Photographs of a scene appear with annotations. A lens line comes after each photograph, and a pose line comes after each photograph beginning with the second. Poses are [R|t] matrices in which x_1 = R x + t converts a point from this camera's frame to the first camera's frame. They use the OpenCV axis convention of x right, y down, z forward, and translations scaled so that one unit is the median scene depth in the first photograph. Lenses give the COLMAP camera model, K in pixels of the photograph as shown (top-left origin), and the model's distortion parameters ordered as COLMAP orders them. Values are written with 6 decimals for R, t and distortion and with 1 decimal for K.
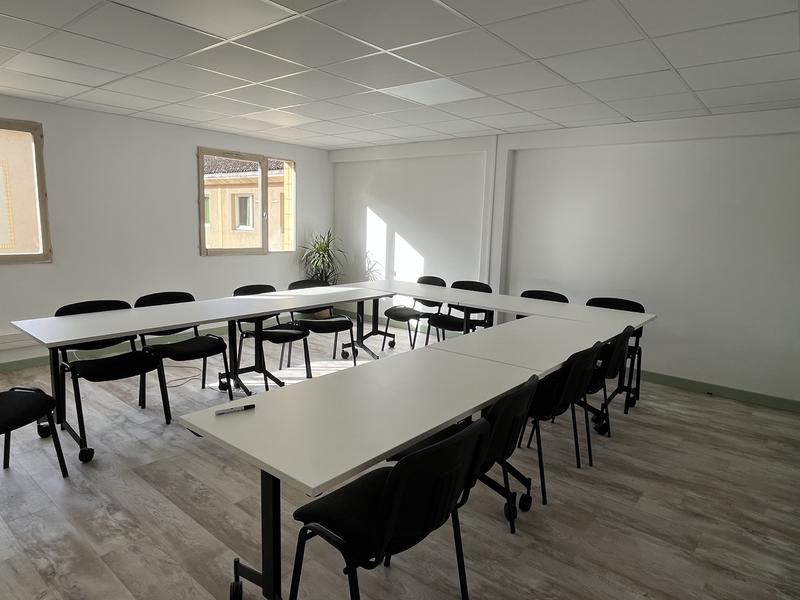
lens RADIAL K [[495.0, 0, 398.9], [0, 495.0, 299.6], [0, 0, 1]] dist [0.002850, 0.002885]
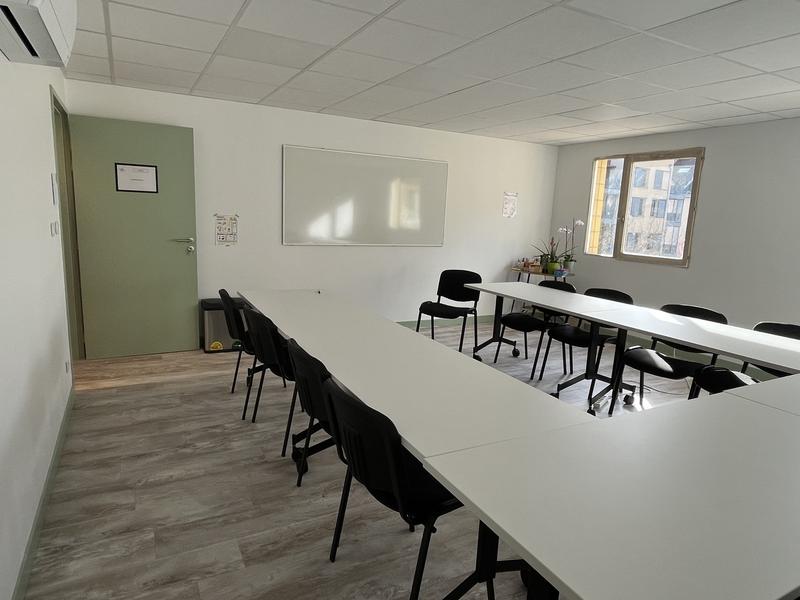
lens RADIAL K [[495.0, 0, 398.8], [0, 495.0, 301.4], [0, 0, 1]] dist [0.002850, 0.002885]
pose [[-0.375889, 0.118188, -0.919097, 1.171409], [-0.202874, 0.957276, 0.206068, -0.195914], [0.904185, 0.263920, -0.335852, 1.533620]]
